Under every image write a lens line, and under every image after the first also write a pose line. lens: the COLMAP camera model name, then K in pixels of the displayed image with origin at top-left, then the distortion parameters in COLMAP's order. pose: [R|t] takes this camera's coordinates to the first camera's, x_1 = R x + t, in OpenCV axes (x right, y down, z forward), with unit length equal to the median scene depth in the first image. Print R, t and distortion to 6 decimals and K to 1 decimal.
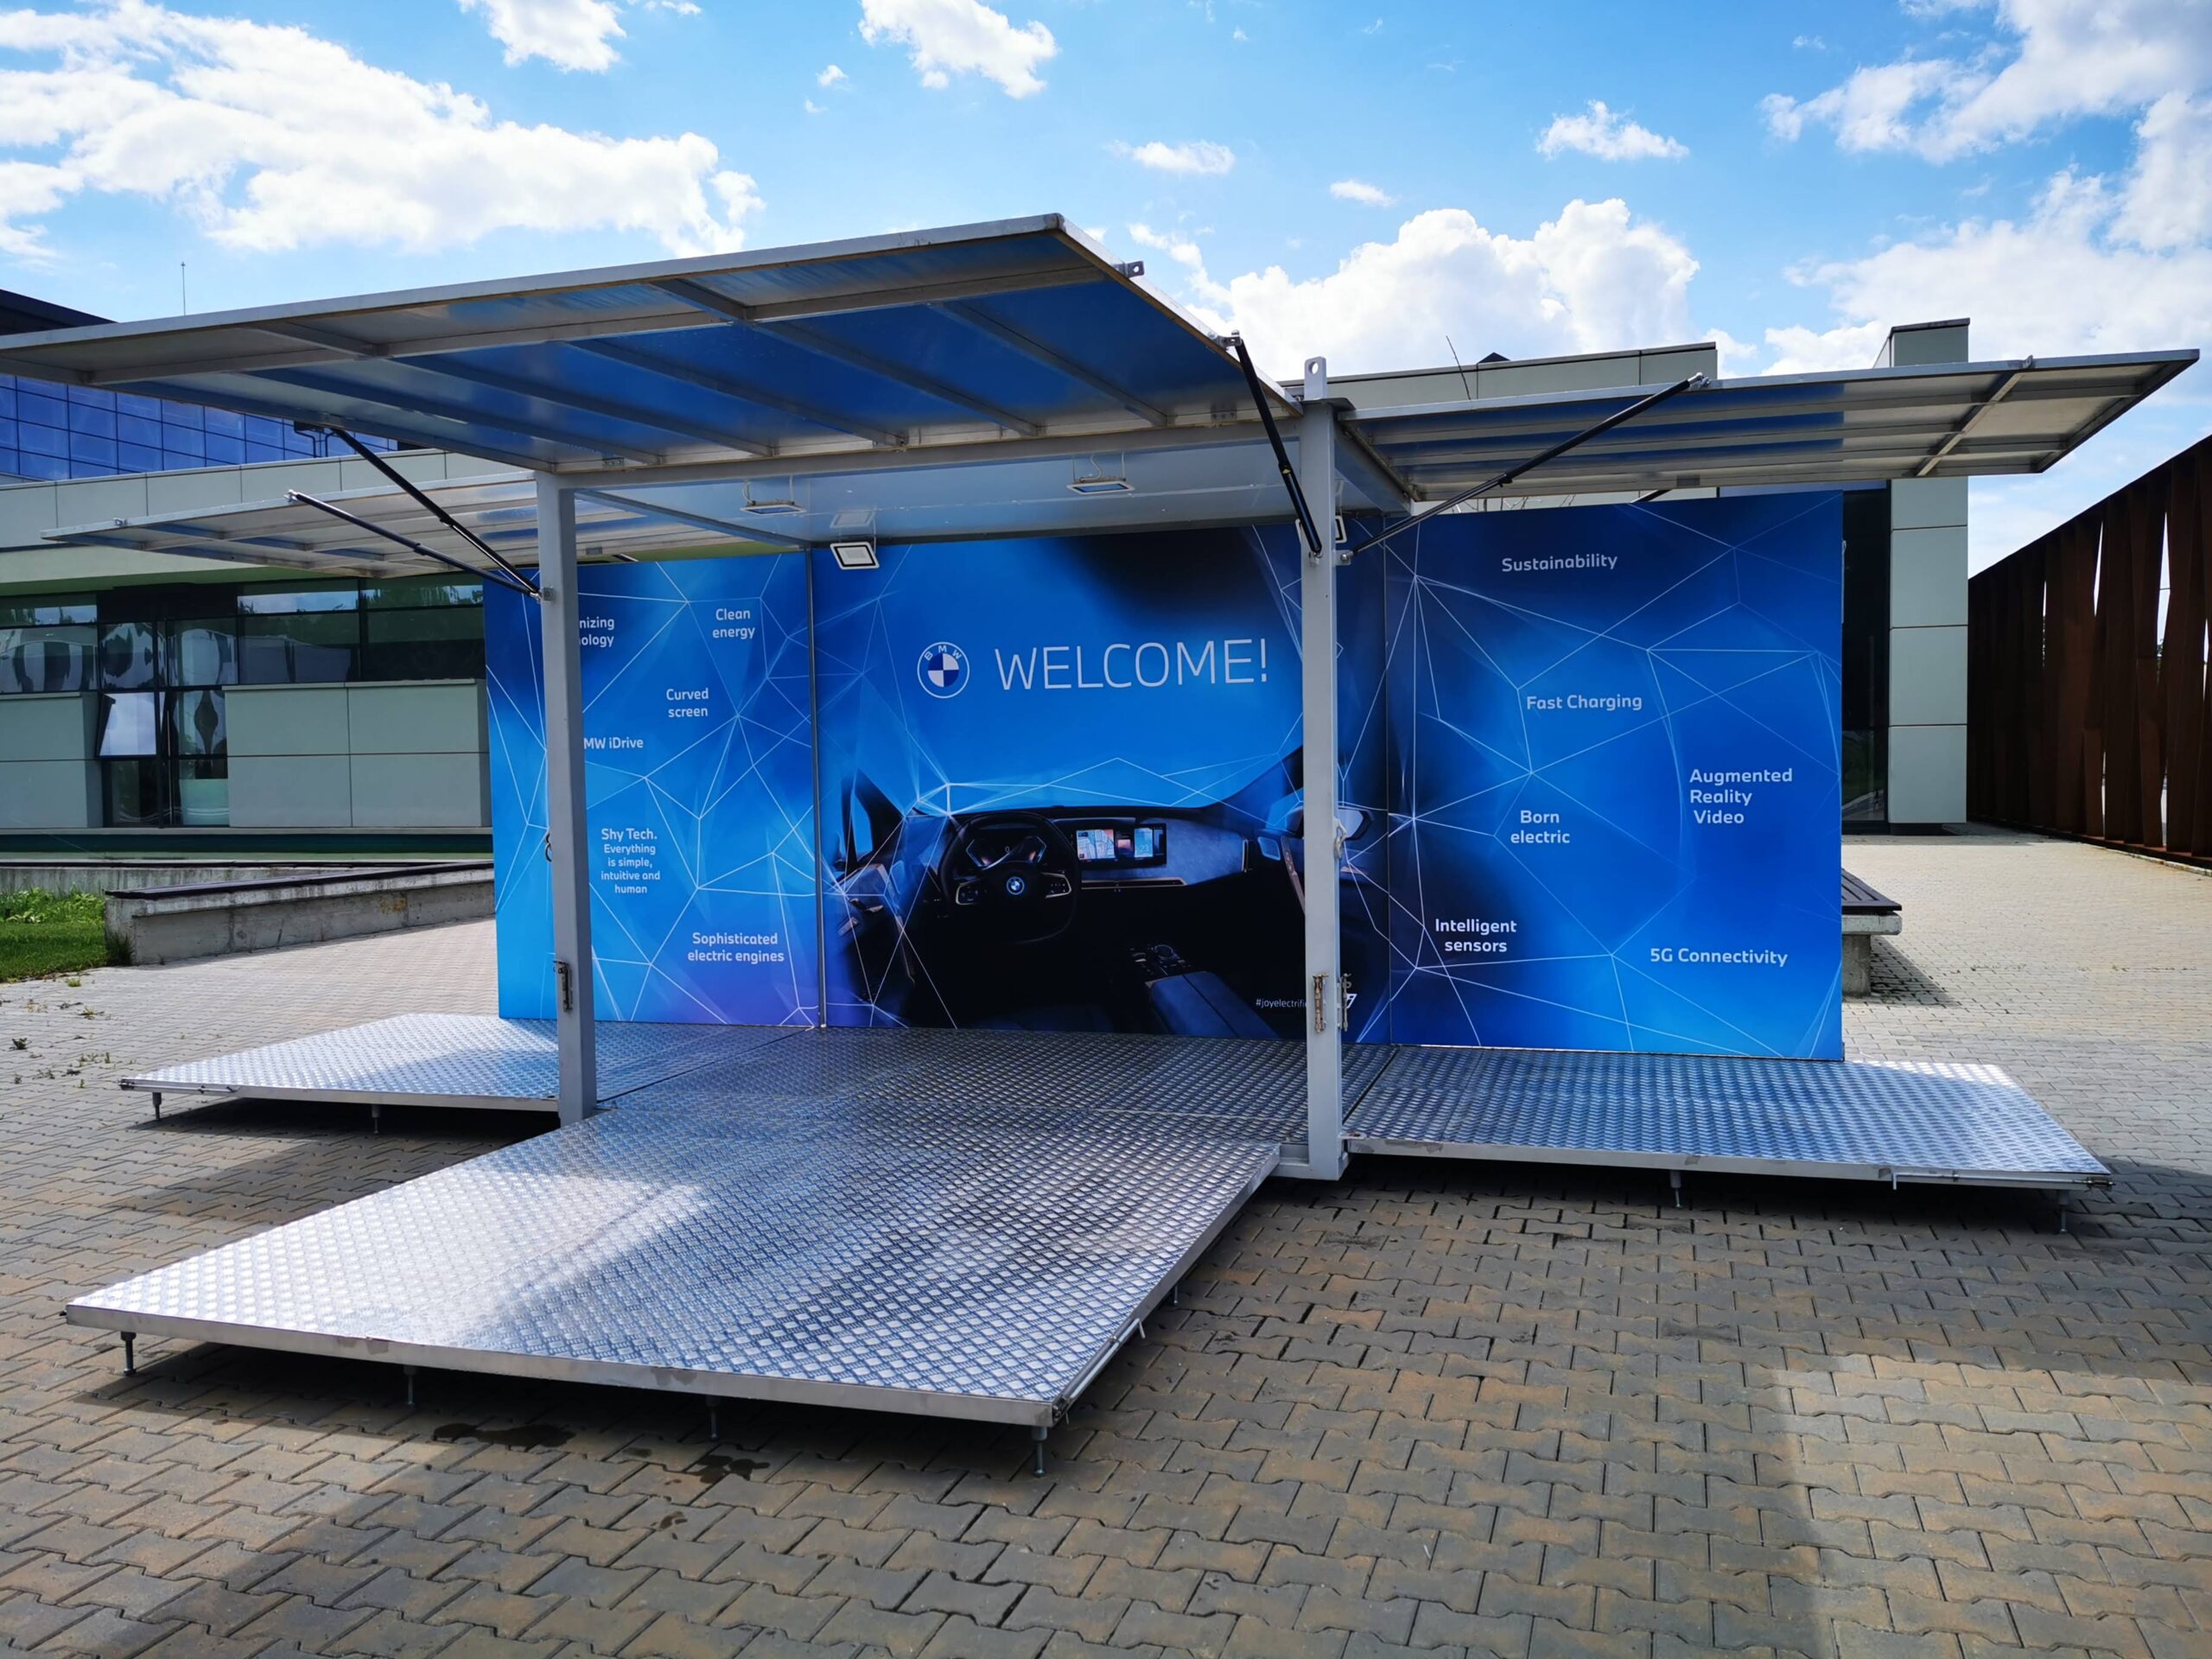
lens RADIAL K [[1750.4, 0, 1105.7], [0, 1750.4, 836.3], [0, 0, 1]] dist [0.018060, -0.021398]
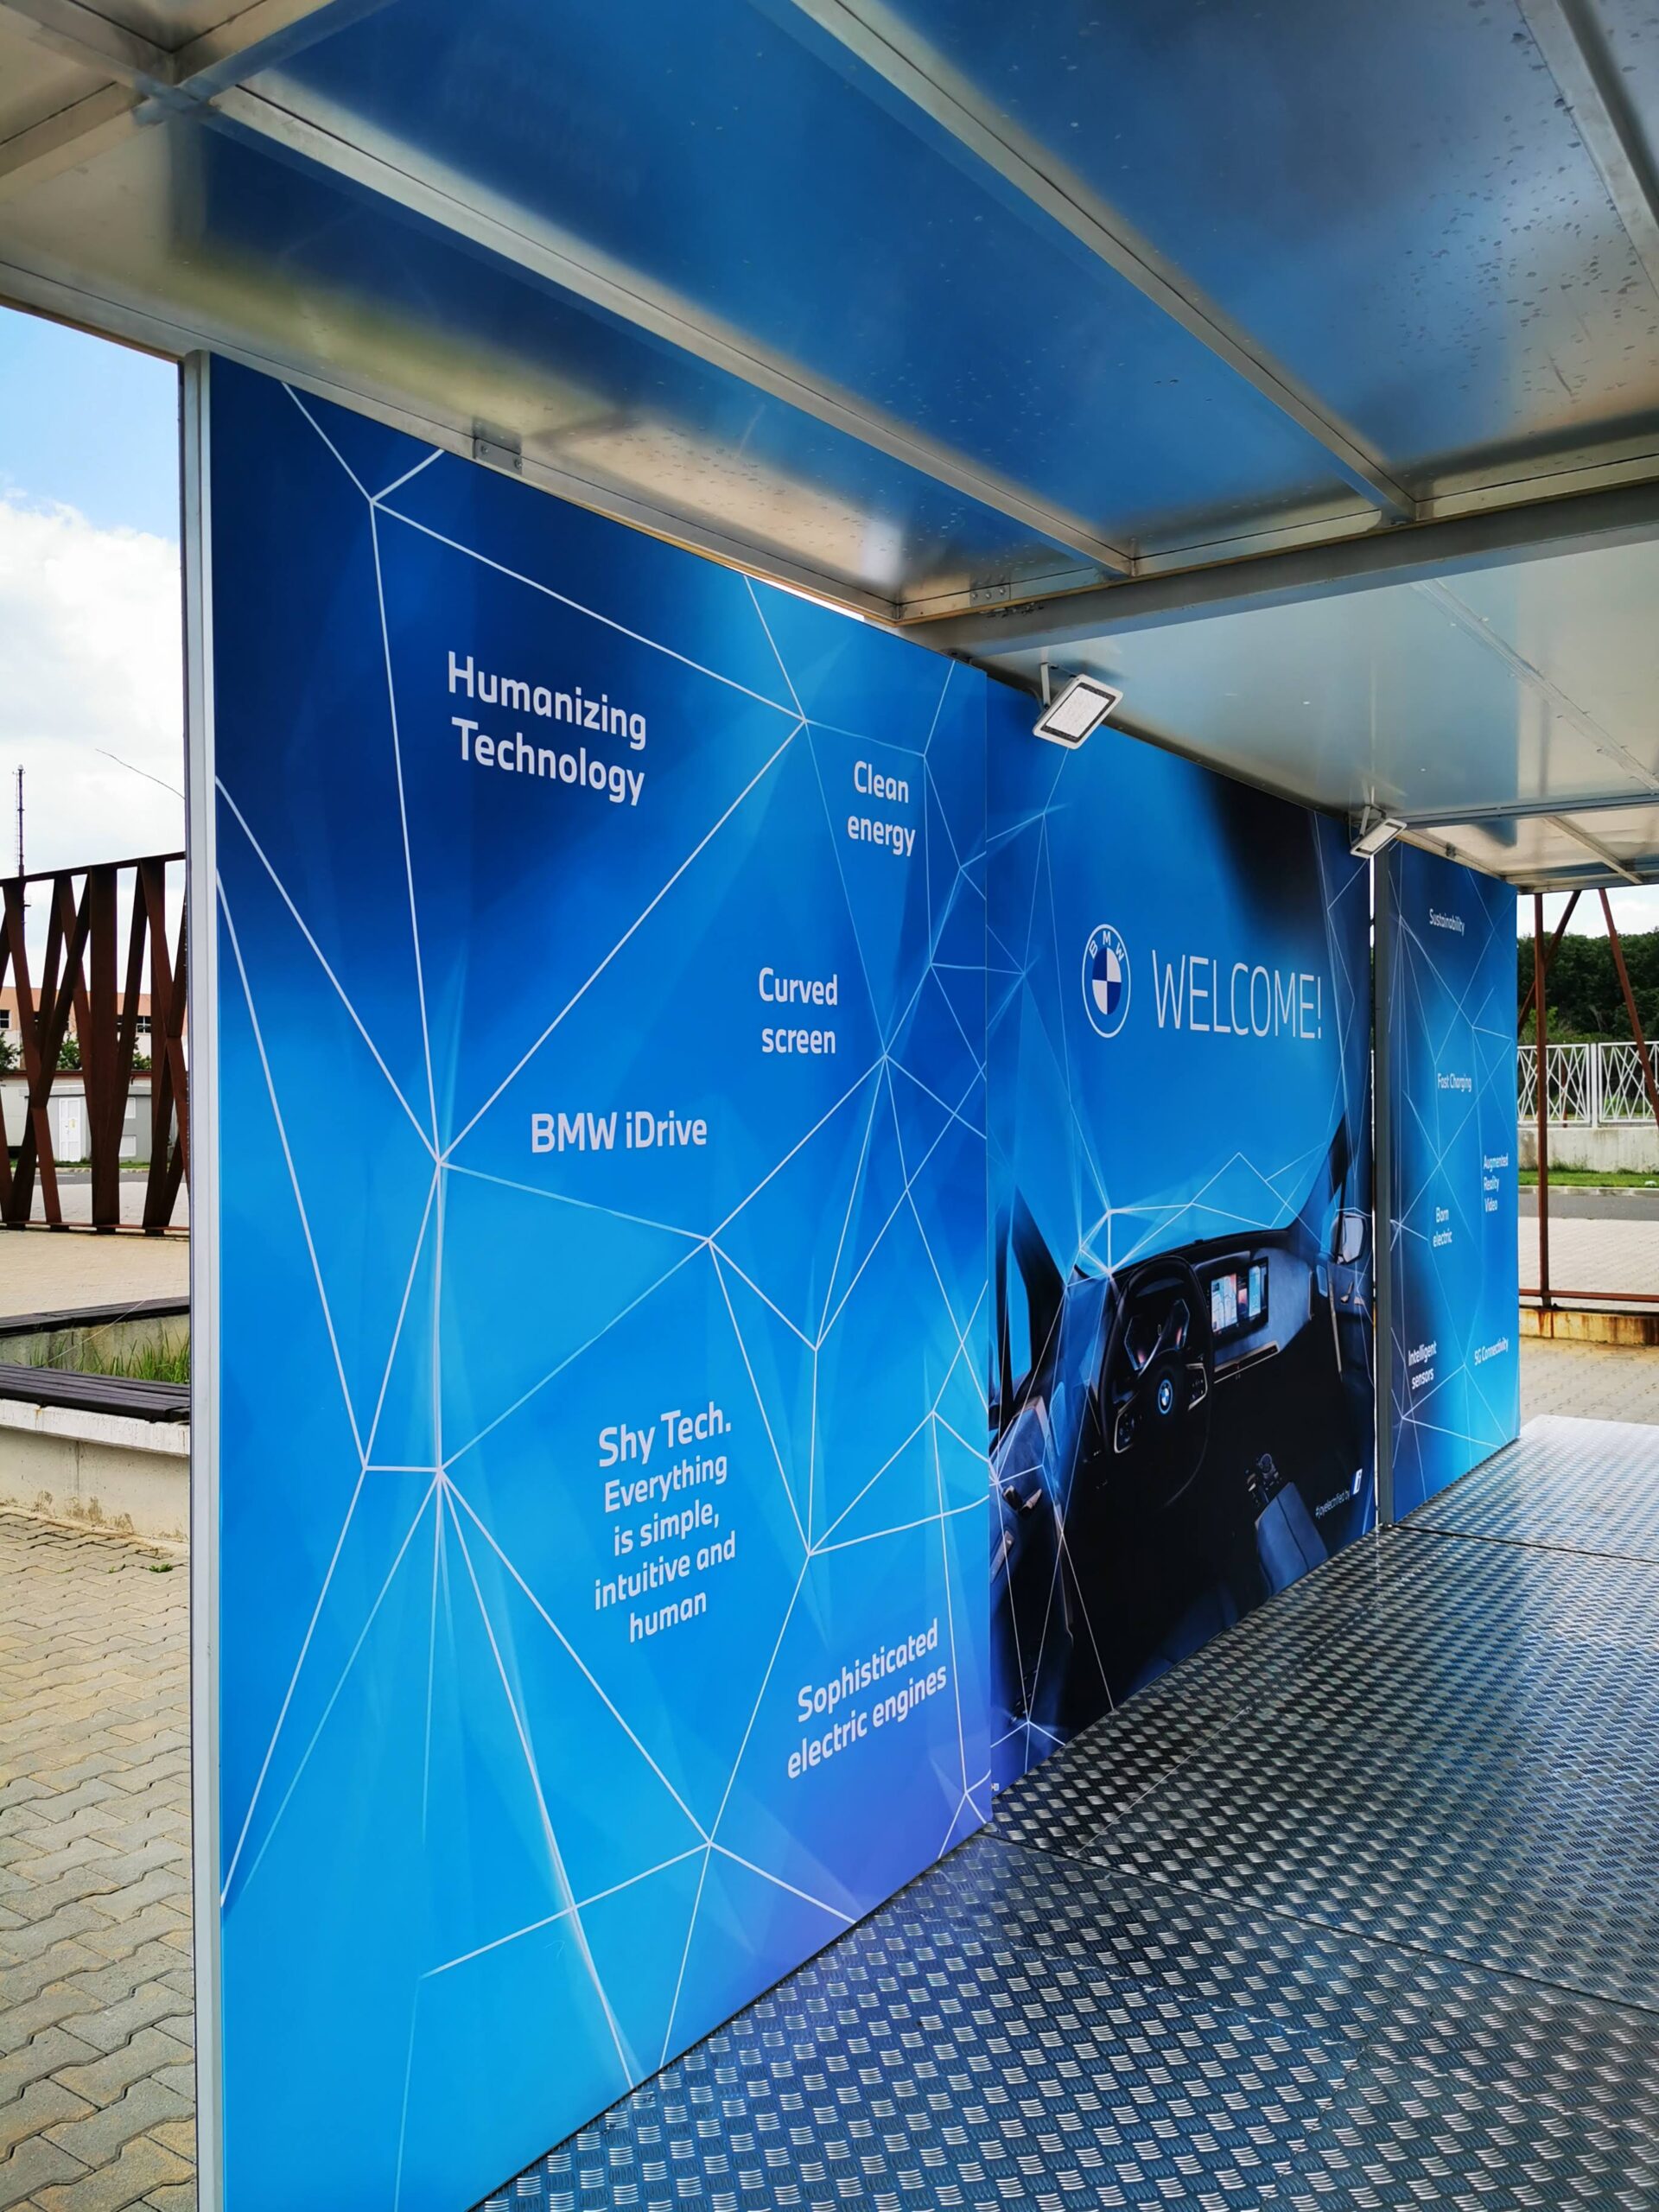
lens RADIAL K [[1750.4, 0, 828.0], [0, 1750.4, 1092.9], [0, 0, 1]] dist [0.018060, -0.021398]
pose [[0.280635, 0.015939, 0.959682, -0.576413], [0.045920, 0.998494, -0.030012, -0.051157], [-0.958715, 0.052491, 0.279481, 0.919888]]
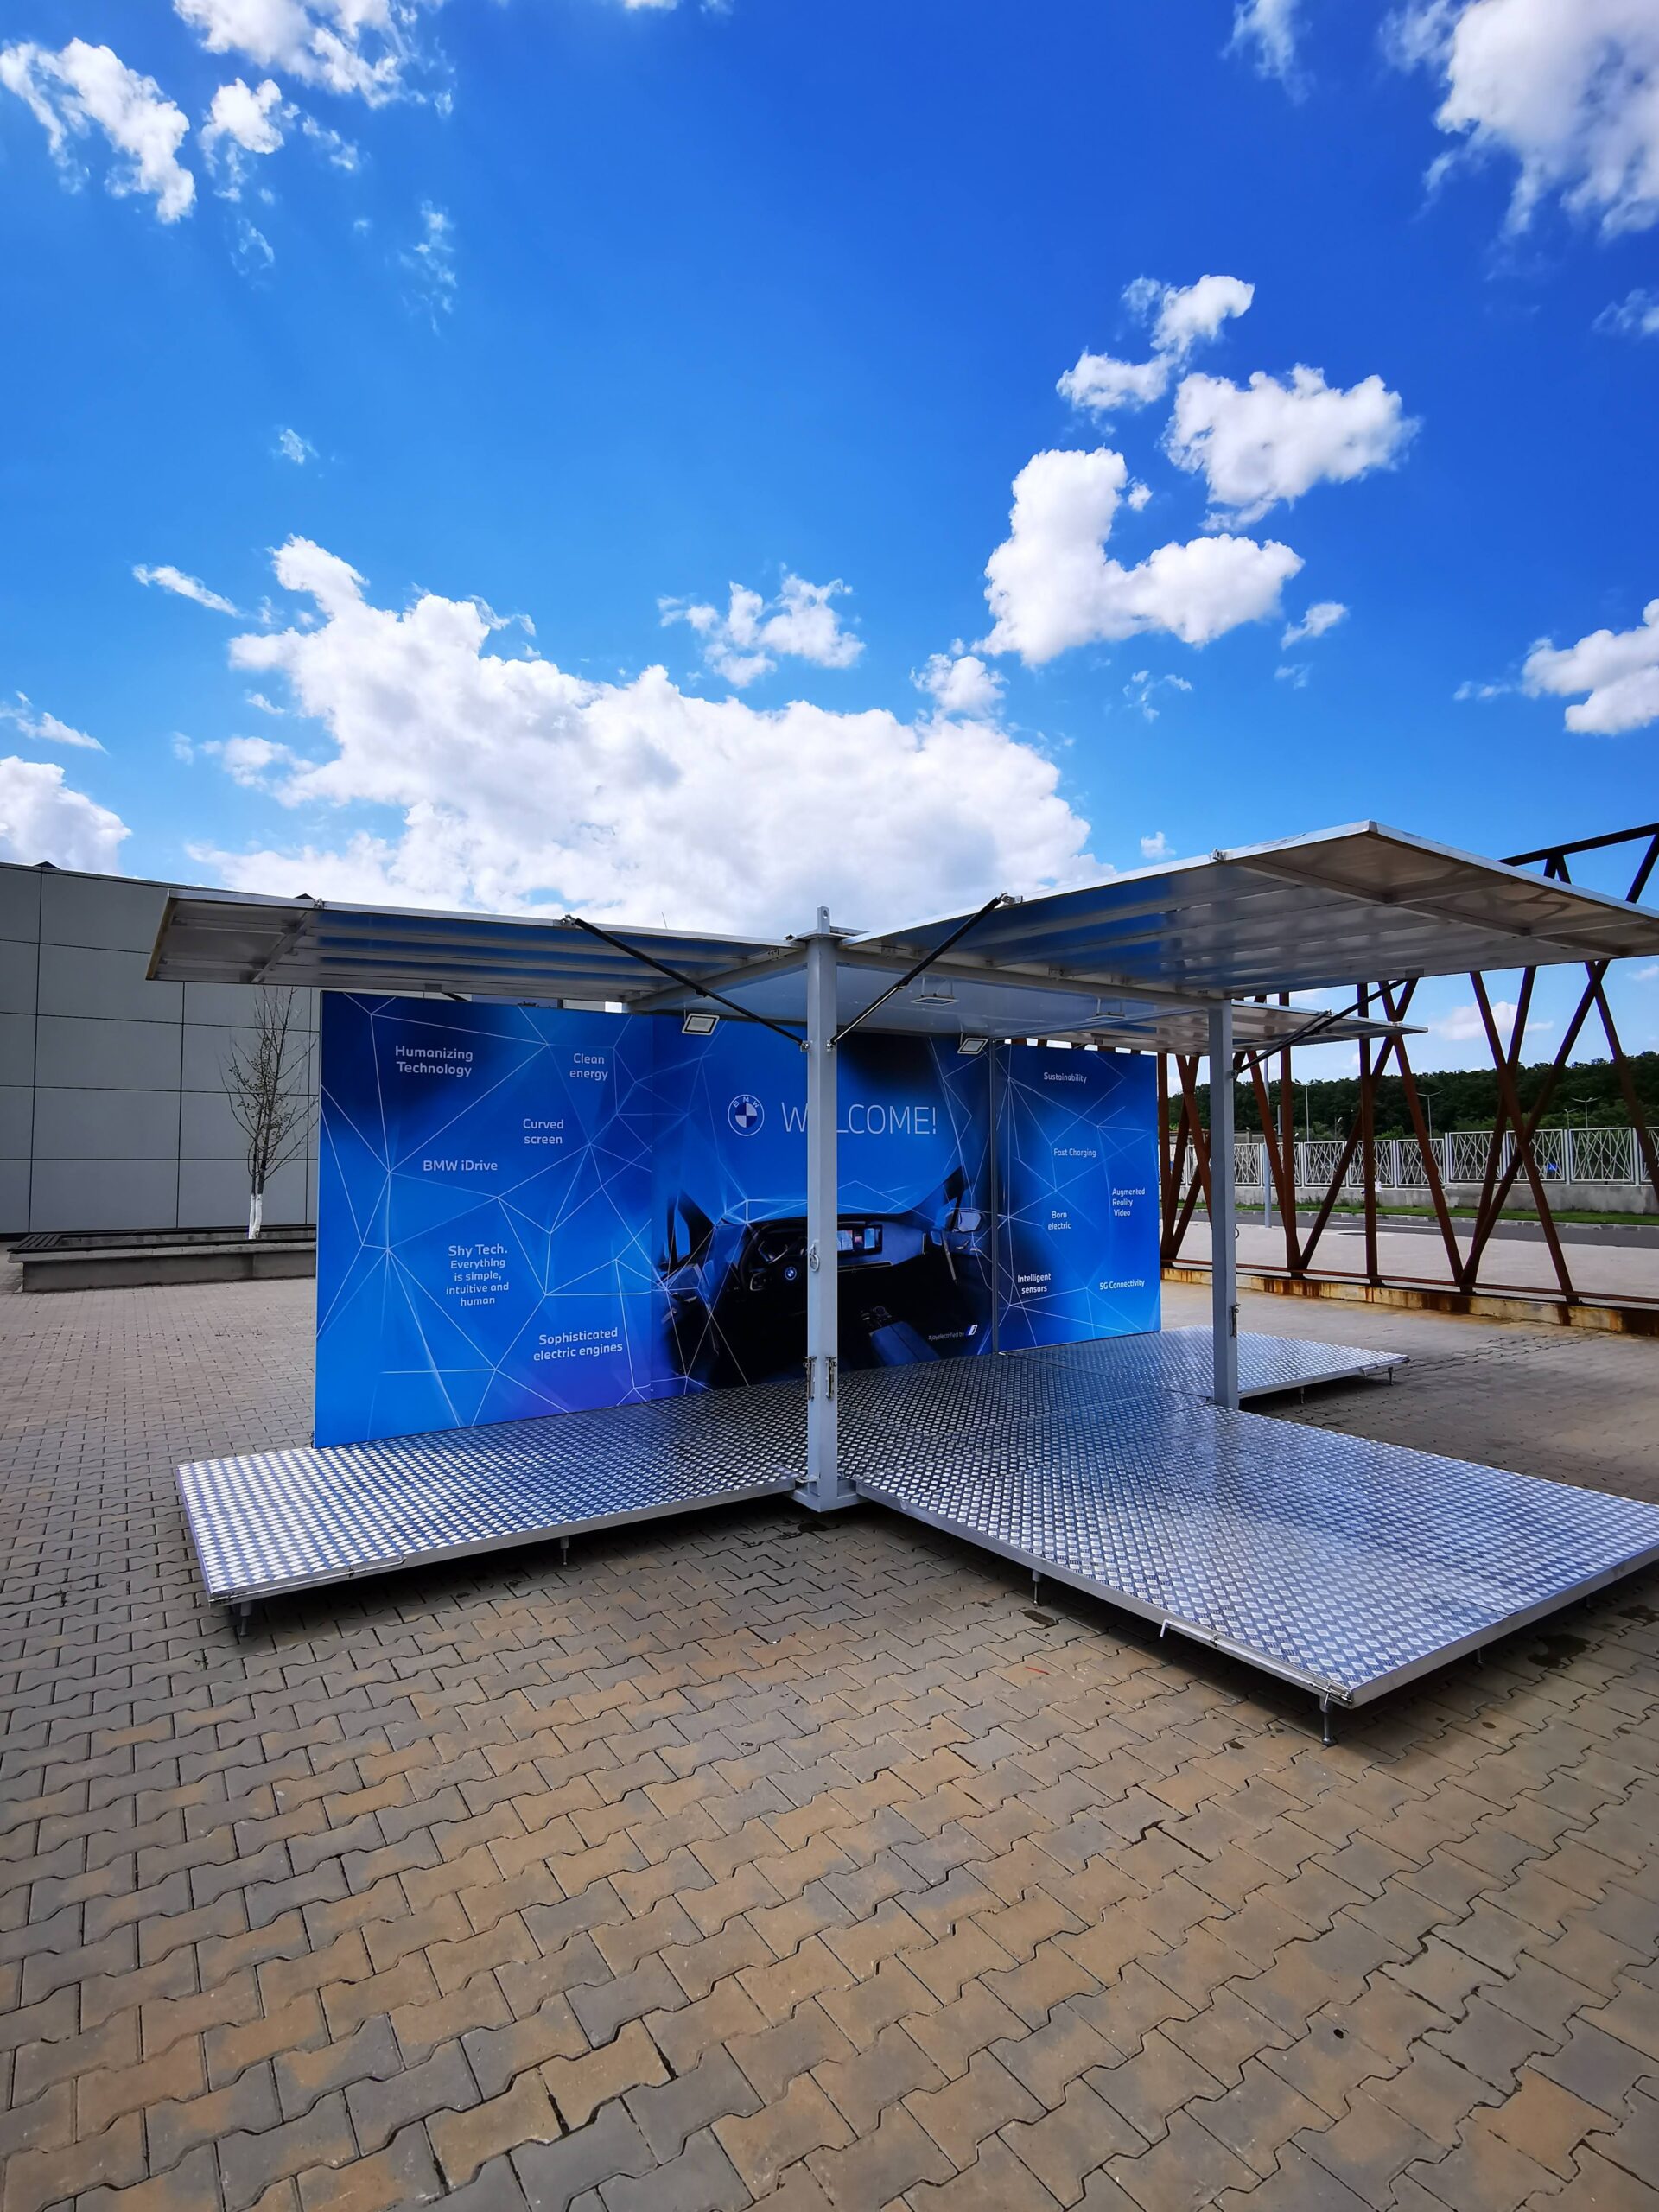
lens RADIAL K [[1095.4, 0, 835.2], [0, 1095.4, 1110.9], [0, 0, 1]] dist [-0.010906, -0.000145]
pose [[0.619348, 0.050733, 0.783476, -0.695565], [0.026536, 0.995987, -0.085471, -0.024105], [-0.784668, 0.073726, 0.615517, 0.419300]]
